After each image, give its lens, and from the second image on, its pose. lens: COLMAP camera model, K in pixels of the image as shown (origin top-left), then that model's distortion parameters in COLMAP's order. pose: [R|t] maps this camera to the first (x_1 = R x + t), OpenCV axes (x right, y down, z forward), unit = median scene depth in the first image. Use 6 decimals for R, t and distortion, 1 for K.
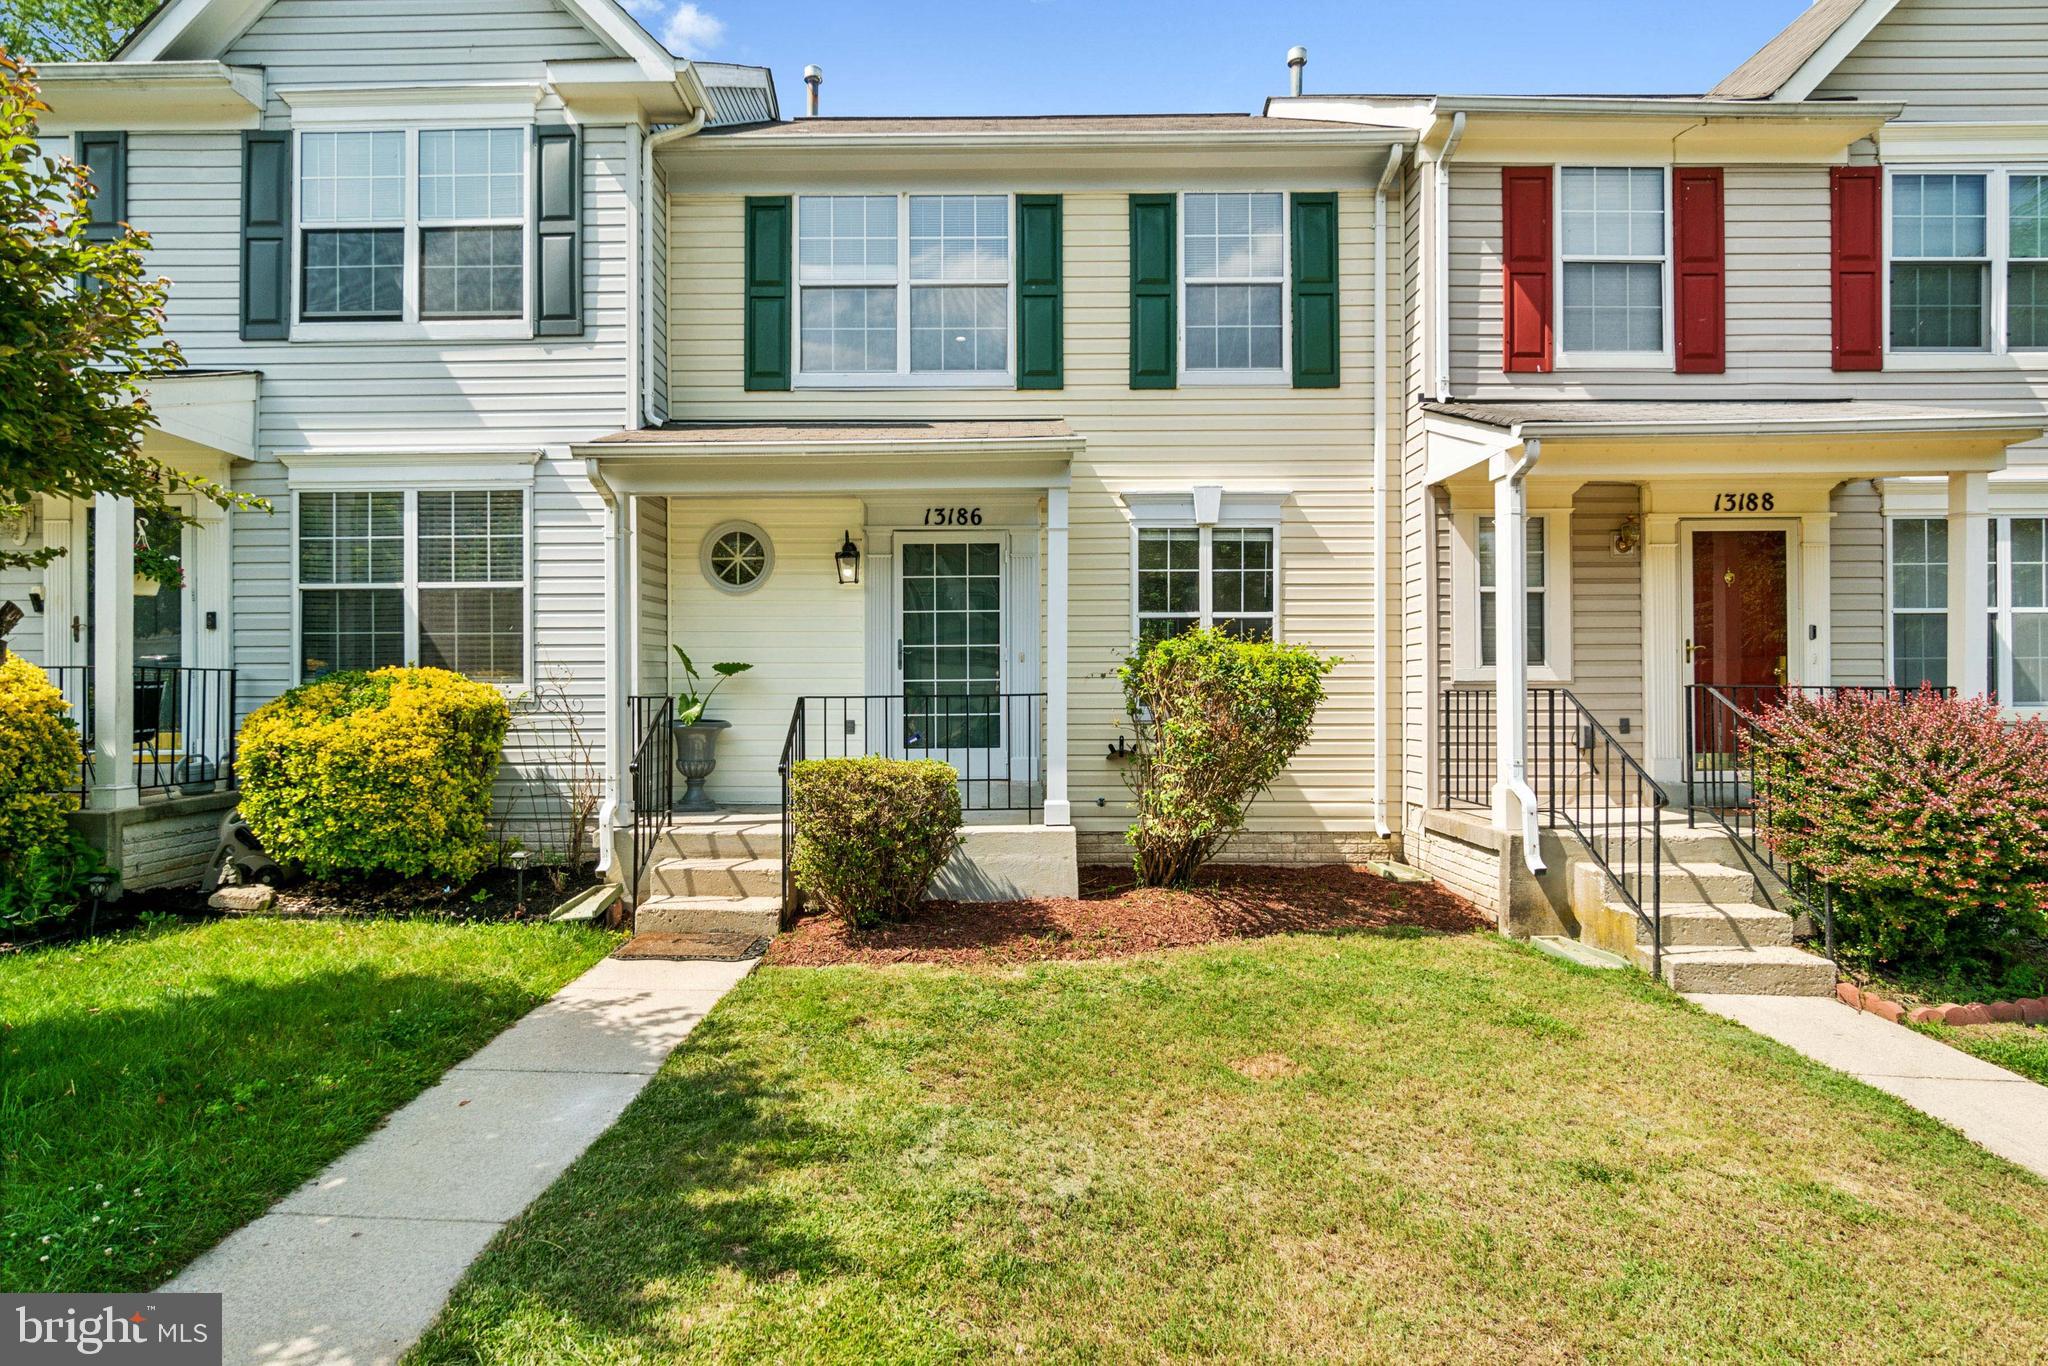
lens RADIAL K [[971.3, 0, 1020.6], [0, 971.3, 691.8], [0, 0, 1]] dist [-0.012217, 0.001720]
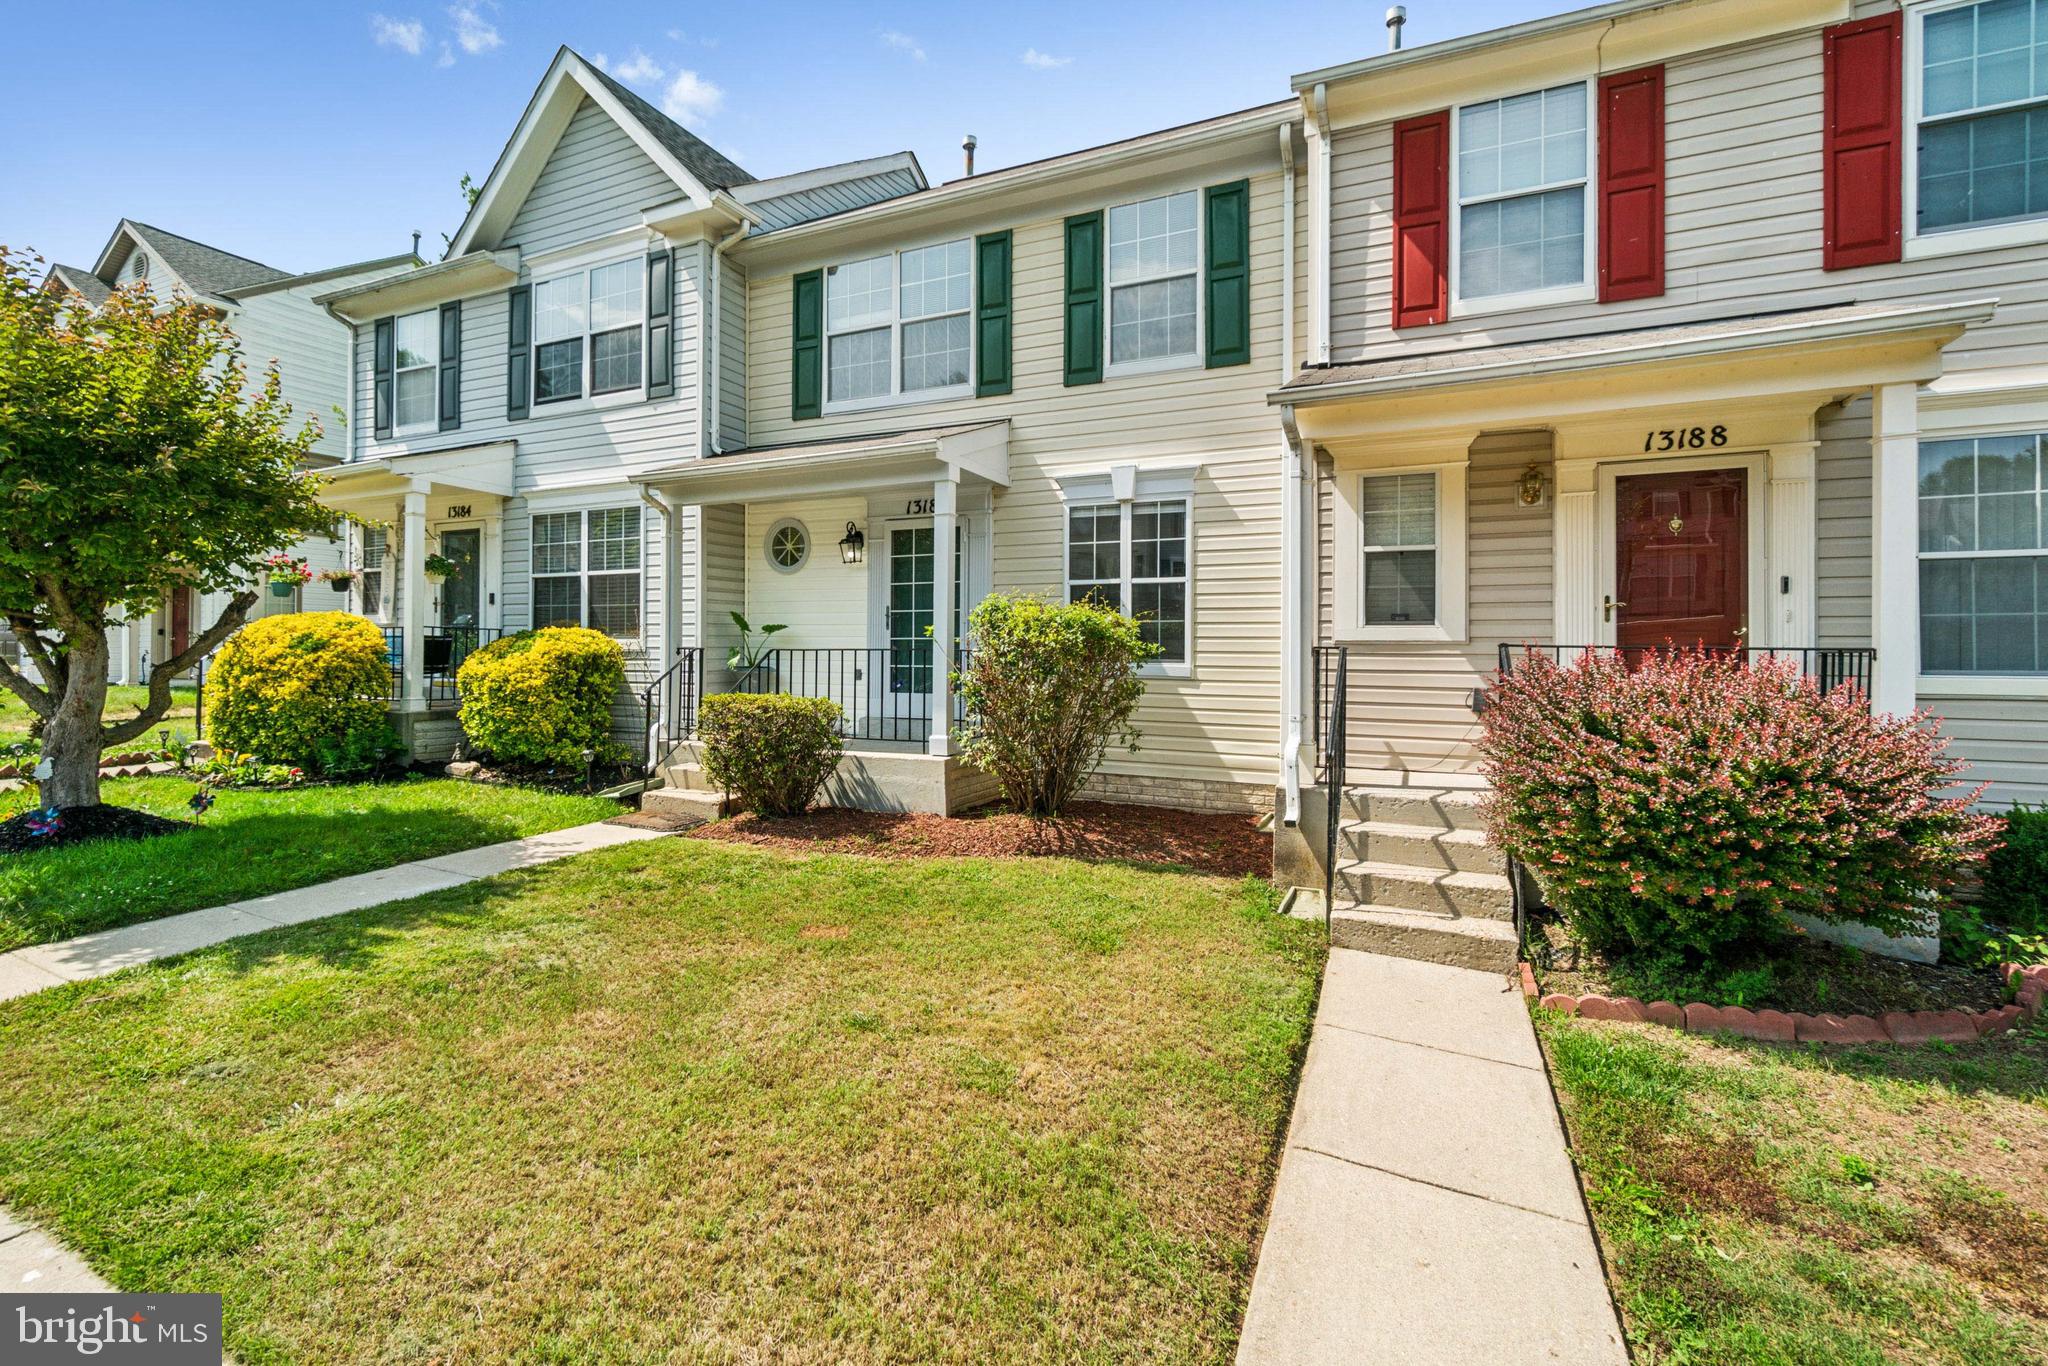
lens RADIAL K [[916.0, 0, 1066.1], [0, 916.0, 653.9], [0, 0, 1]] dist [-0.002136, -0.001423]
pose [[0.911343, 0.010319, -0.411518, 0.581120], [-0.011843, 0.999929, -0.001152, 0.007314], [0.411477, 0.005923, 0.911401, 0.008771]]
